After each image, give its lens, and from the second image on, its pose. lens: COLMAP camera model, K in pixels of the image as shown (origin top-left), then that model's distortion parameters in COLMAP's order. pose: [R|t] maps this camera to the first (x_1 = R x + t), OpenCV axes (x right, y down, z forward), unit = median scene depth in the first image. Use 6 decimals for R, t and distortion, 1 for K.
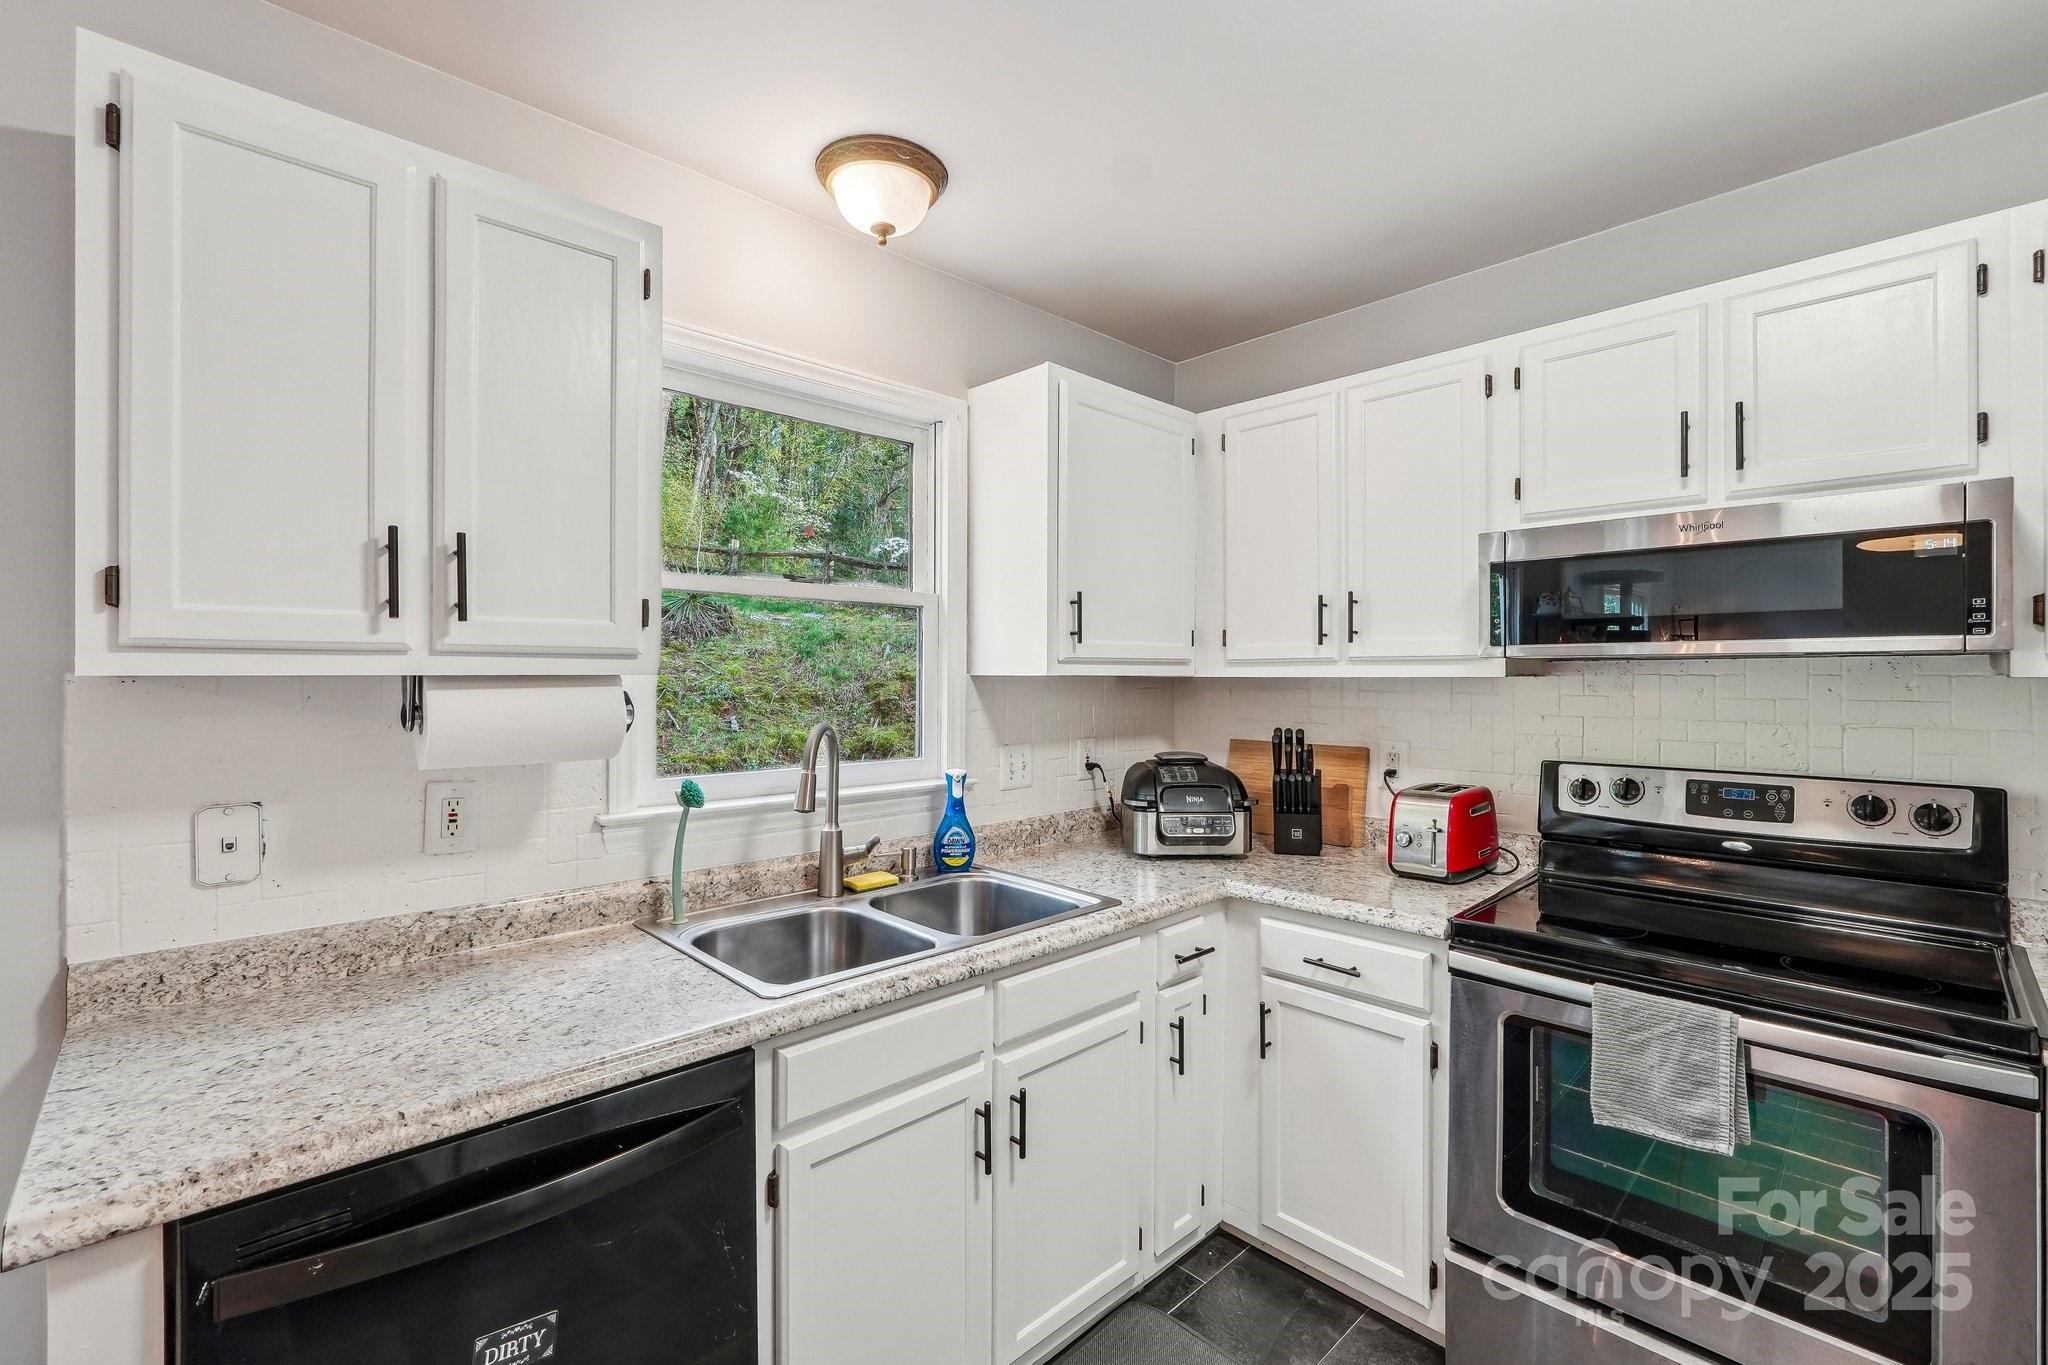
lens RADIAL K [[882.2, 0, 1032.2], [0, 882.2, 664.3], [0, 0, 1]] dist [-0.018459, 0.006912]
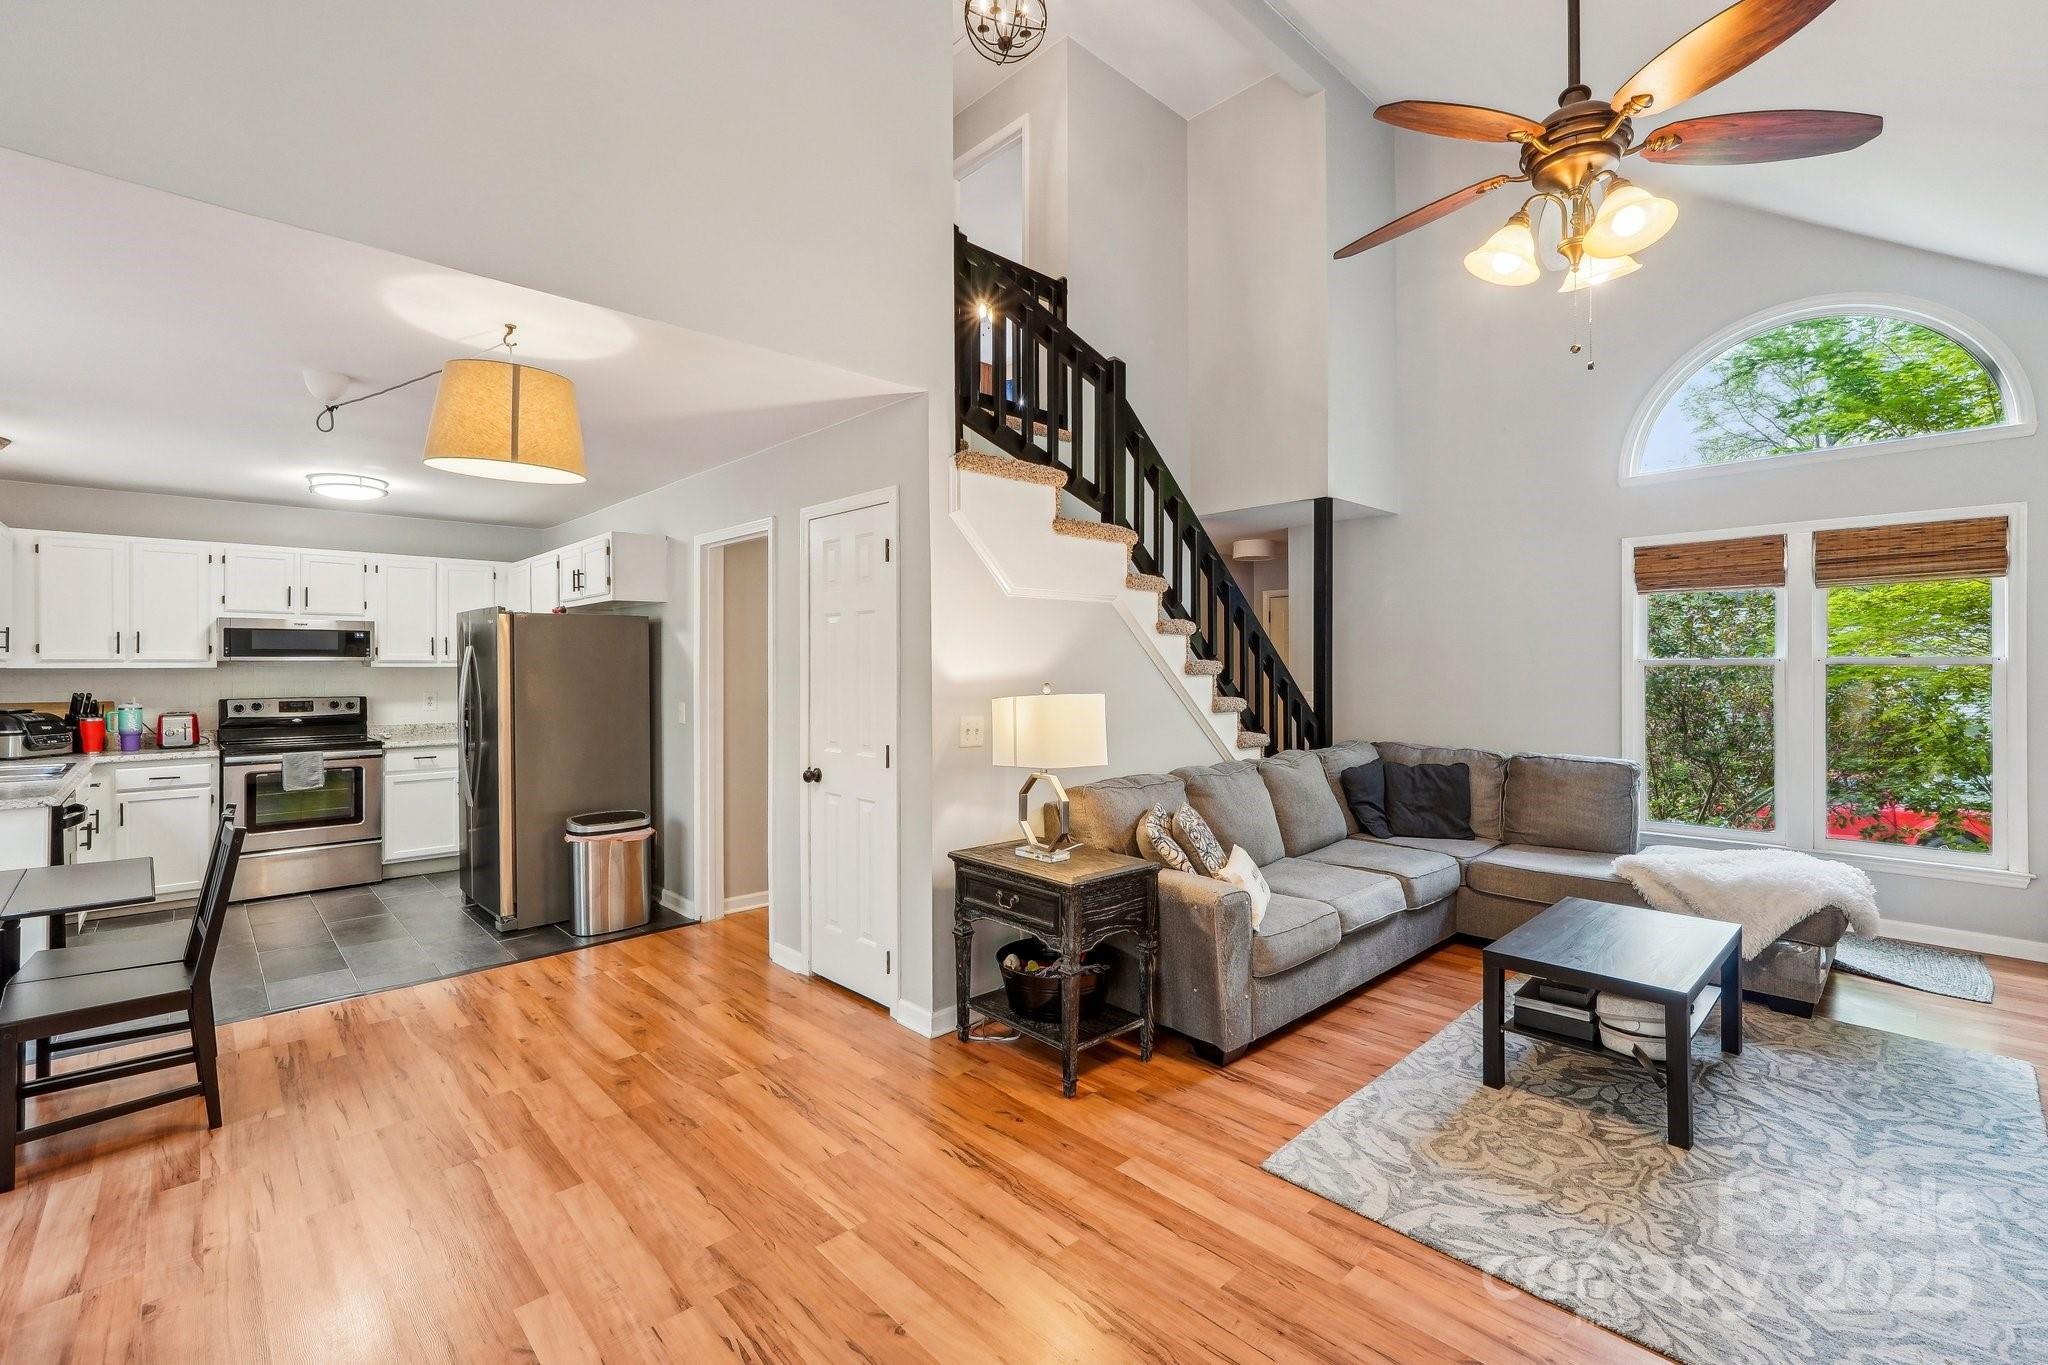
lens RADIAL K [[884.8, 0, 1020.0], [0, 884.8, 666.7], [0, 0, 1]] dist [-0.003641, 0.000338]
pose [[0.011303, -0.005202, 0.999923, -2.330455], [-0.012269, 0.999910, 0.005341, -0.035962], [-0.999861, -0.012329, 0.011238, -1.633935]]
